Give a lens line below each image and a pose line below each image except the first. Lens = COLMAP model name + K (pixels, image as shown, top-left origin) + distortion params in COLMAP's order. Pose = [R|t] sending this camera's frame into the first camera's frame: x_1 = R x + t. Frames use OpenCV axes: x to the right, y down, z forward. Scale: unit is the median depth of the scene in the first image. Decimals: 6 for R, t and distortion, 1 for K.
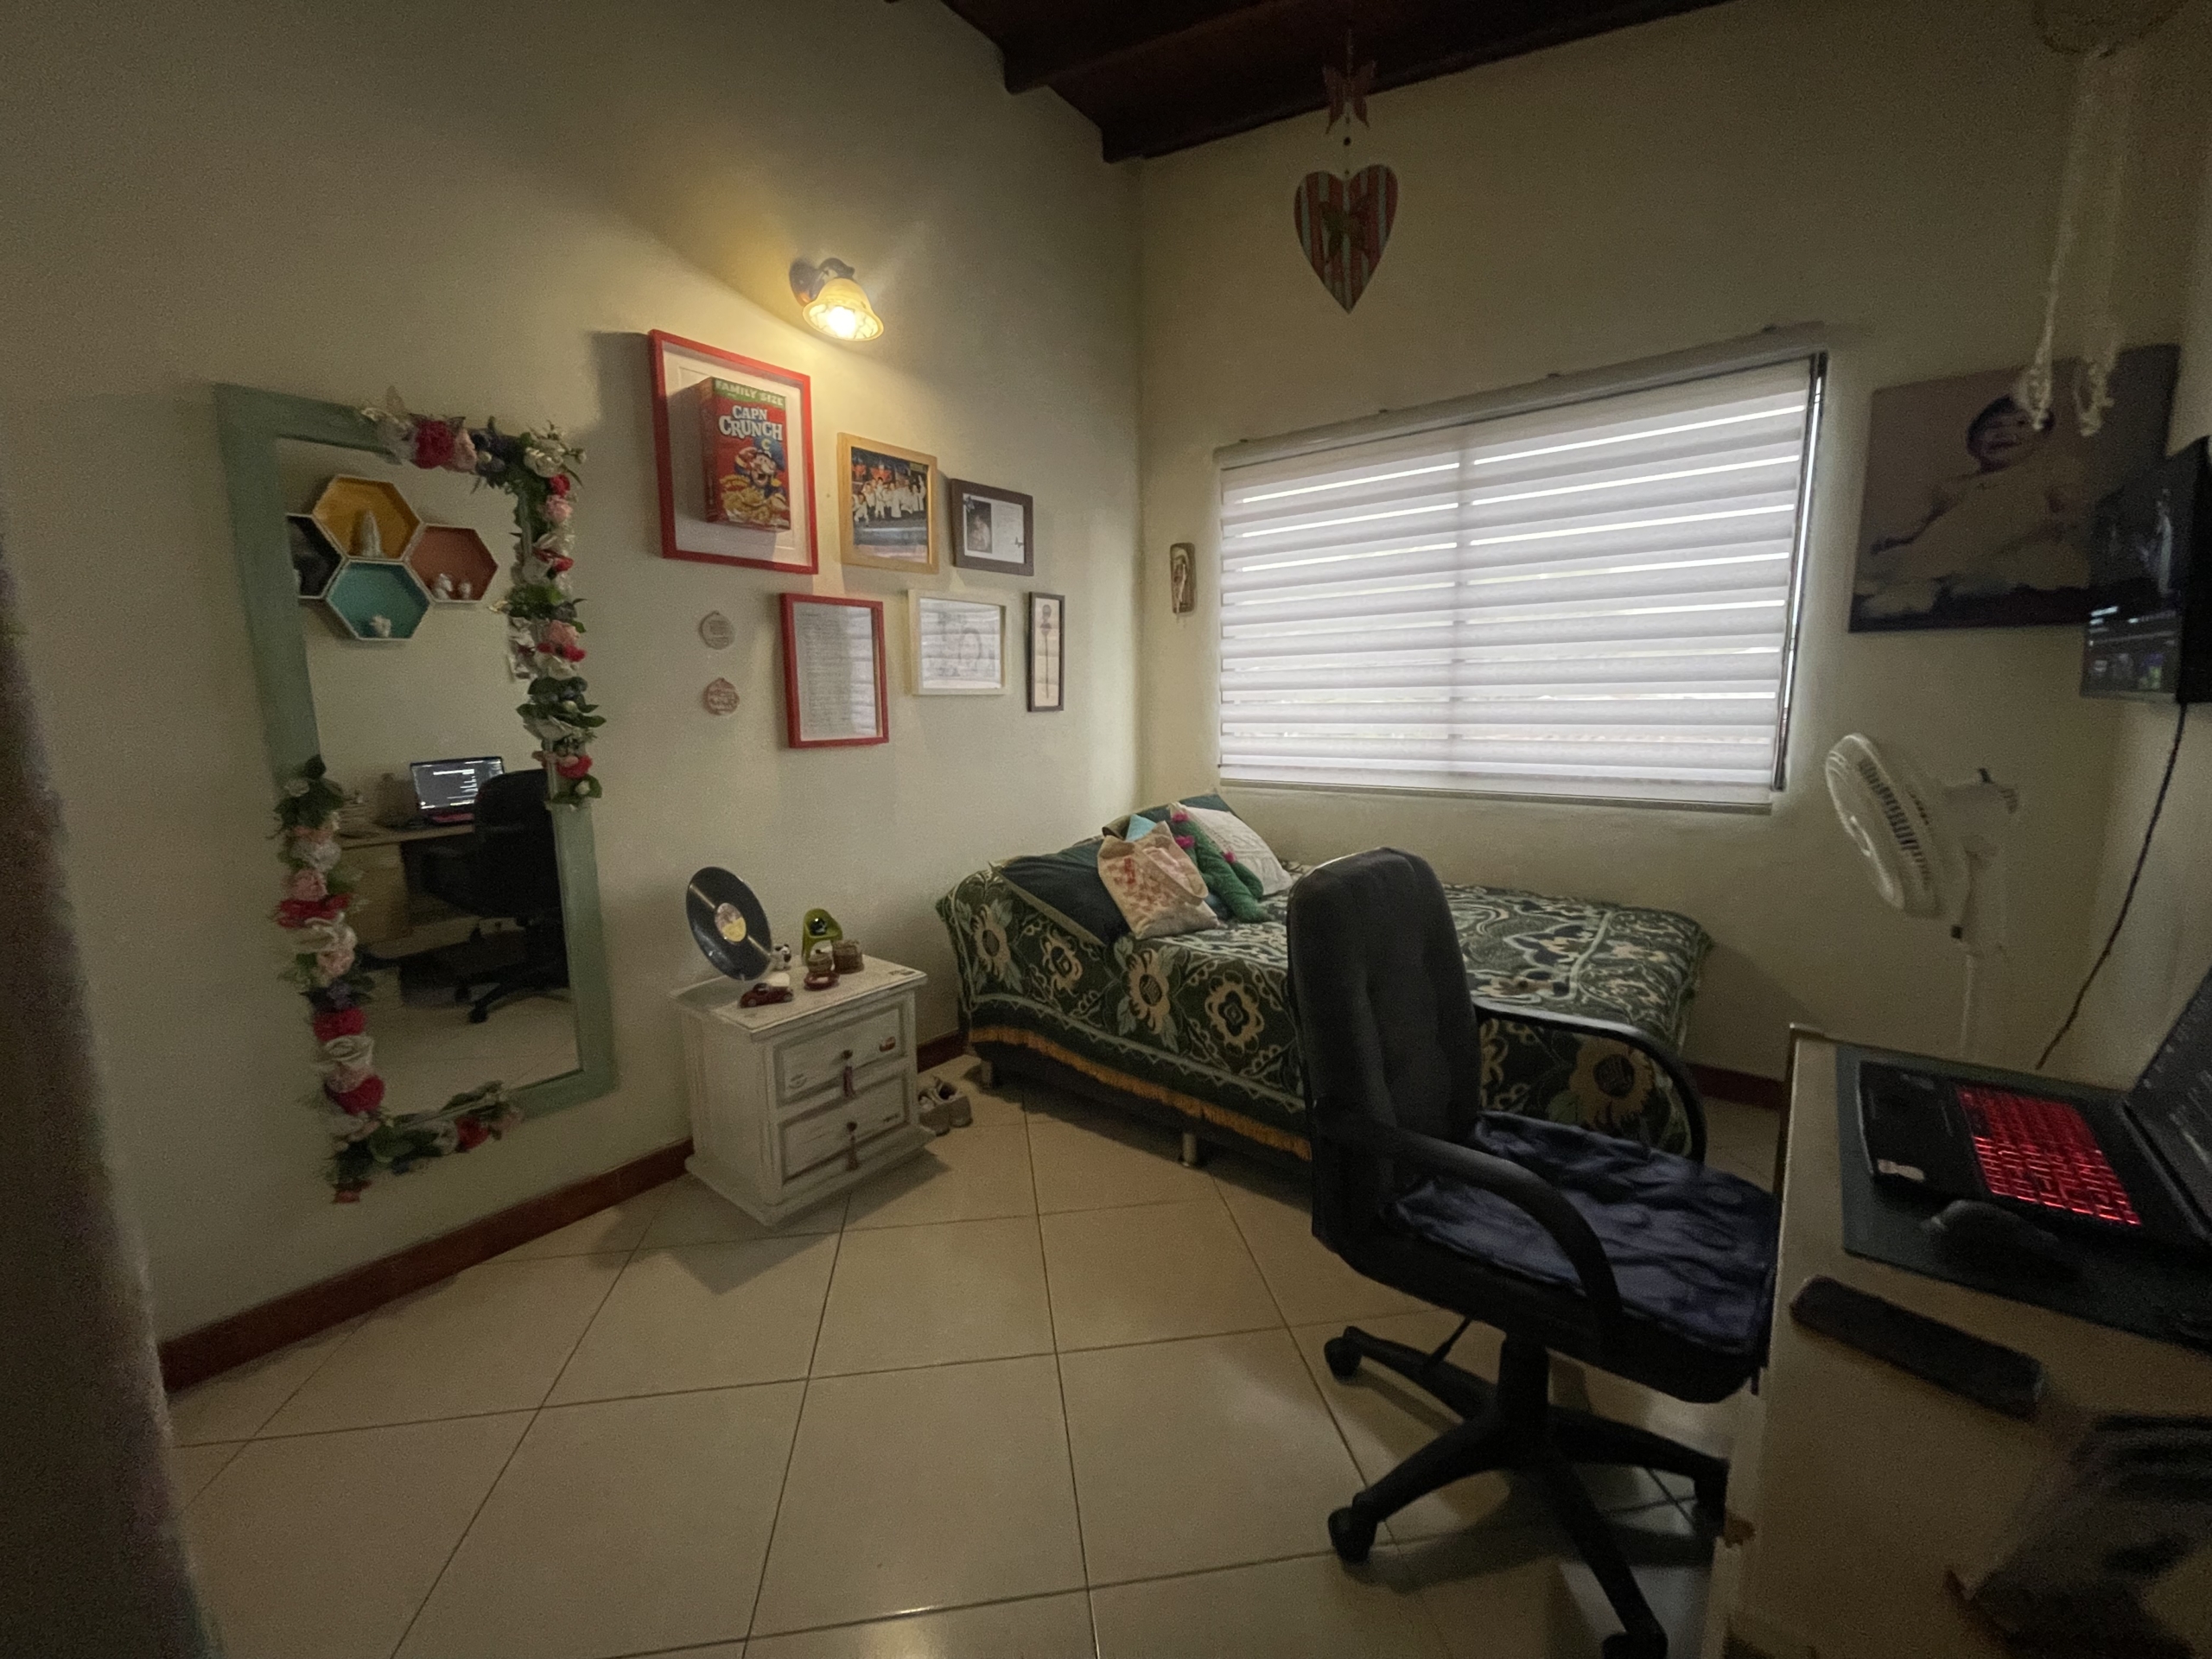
lens RADIAL K [[895.8, 0, 1089.5], [0, 895.8, 827.6], [0, 0, 1]] dist [-0.004346, 0.002287]
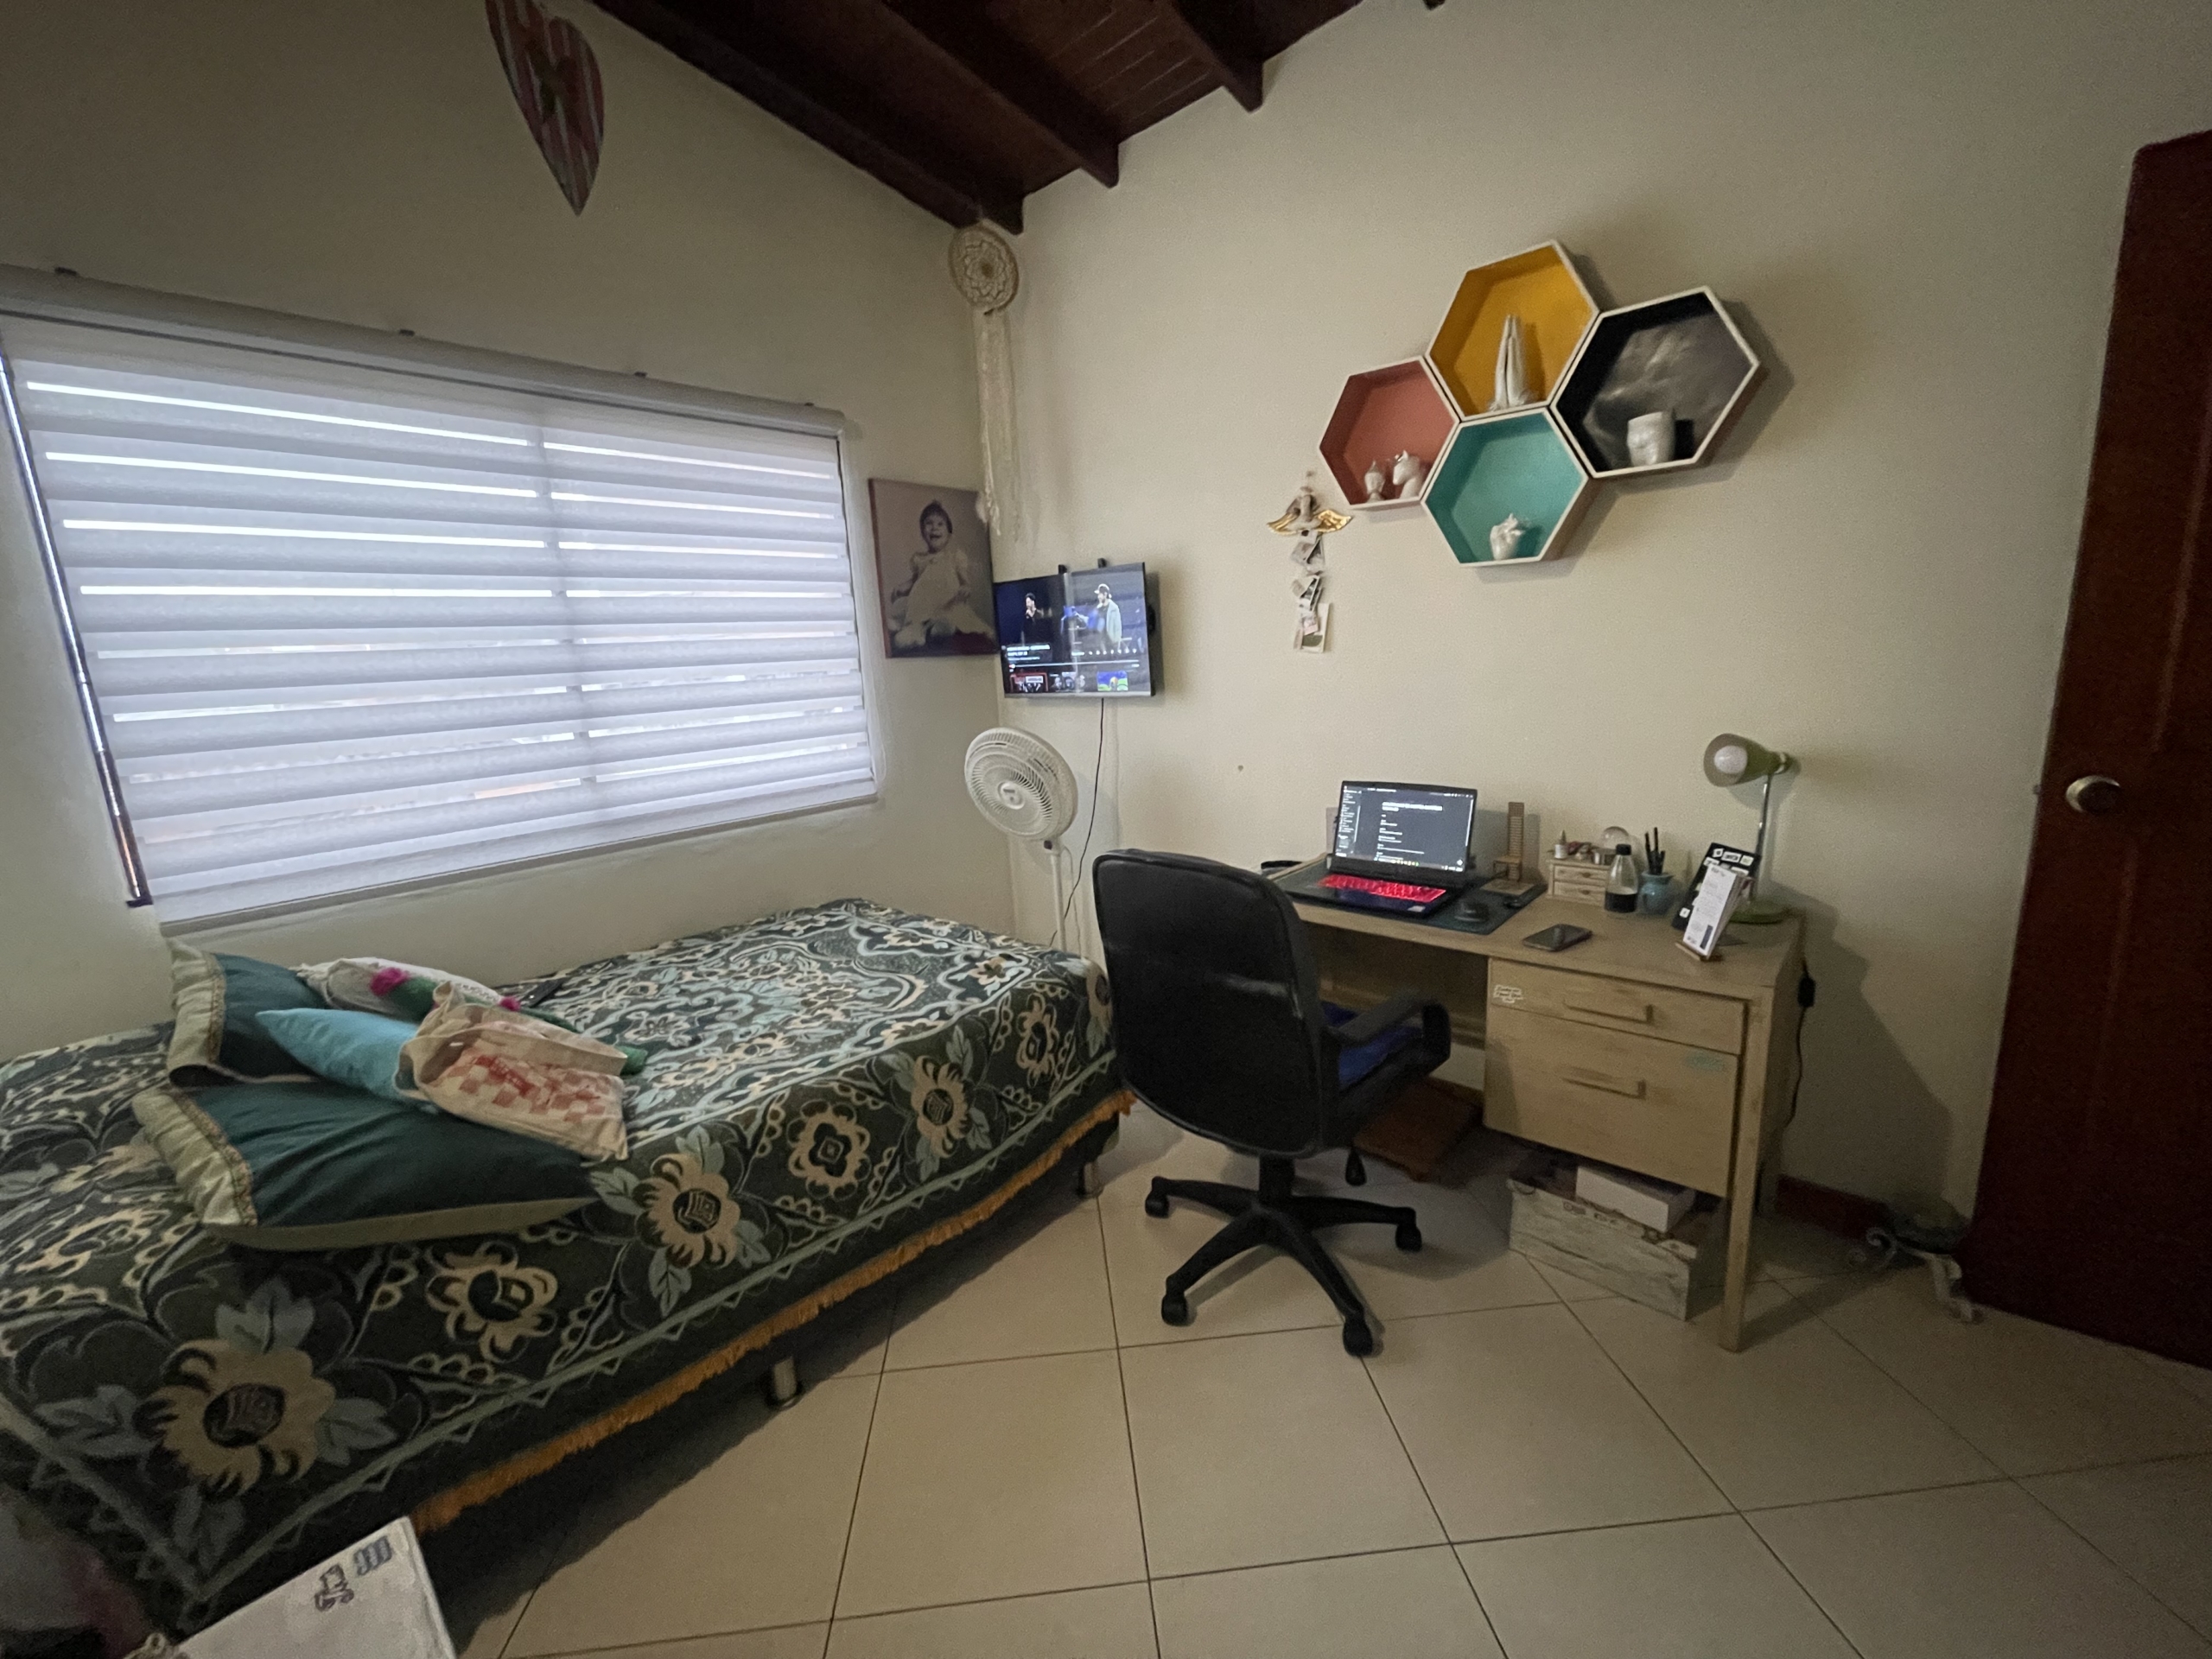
lens RADIAL K [[895.8, 0, 1093.2], [0, 895.8, 828.5], [0, 0, 1]] dist [-0.004346, 0.002287]
pose [[0.056748, -0.175669, 0.982812, -0.496252], [0.203263, 0.965814, 0.160895, -0.125442], [-0.977478, 0.190639, 0.090515, 0.626861]]
